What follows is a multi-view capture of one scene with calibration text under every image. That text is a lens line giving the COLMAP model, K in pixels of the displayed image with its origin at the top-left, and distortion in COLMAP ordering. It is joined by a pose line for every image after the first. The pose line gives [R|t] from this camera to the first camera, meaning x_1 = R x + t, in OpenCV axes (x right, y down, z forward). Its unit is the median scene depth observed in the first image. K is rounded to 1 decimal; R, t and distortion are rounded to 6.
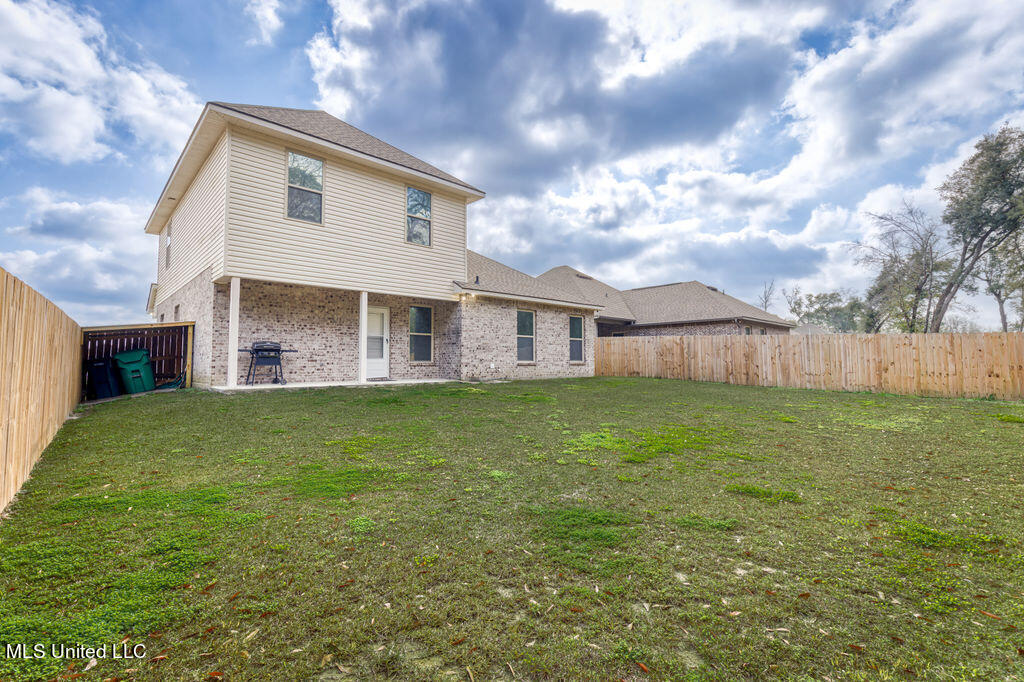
lens RADIAL K [[460.1, 0, 518.6], [0, 460.1, 336.9], [0, 0, 1]] dist [0.010036, -0.001004]
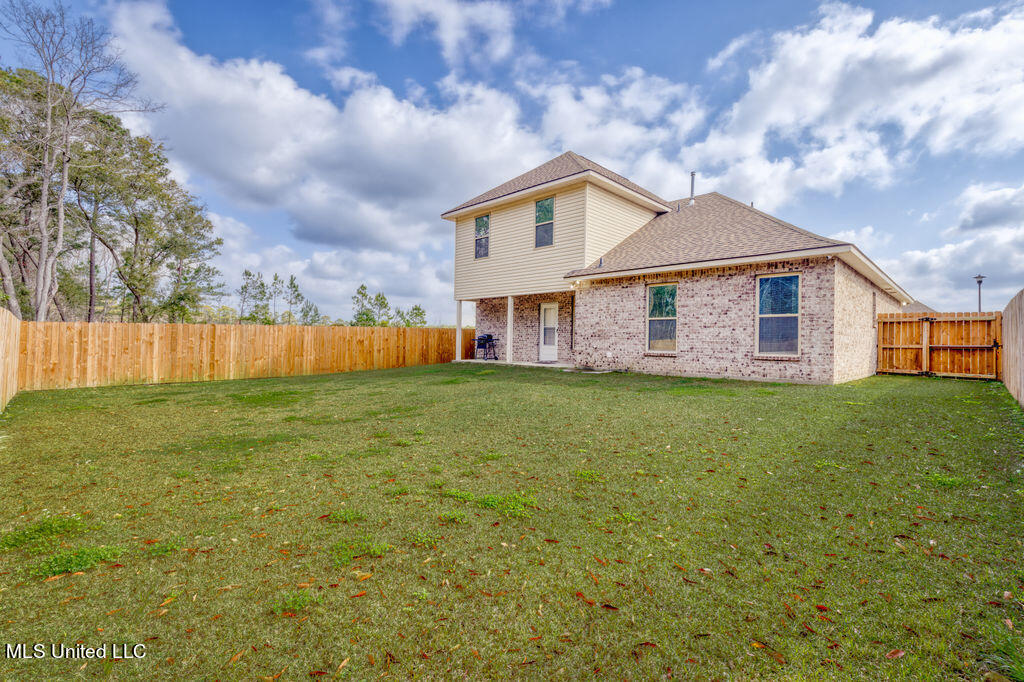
lens RADIAL K [[460.1, 0, 518.6], [0, 460.1, 336.9], [0, 0, 1]] dist [0.010036, -0.001004]
pose [[0.042911, -0.009517, -0.999034, 0.851872], [0.039574, 0.999186, -0.007819, 0.028728], [0.998295, -0.039200, 0.043253, 0.803480]]
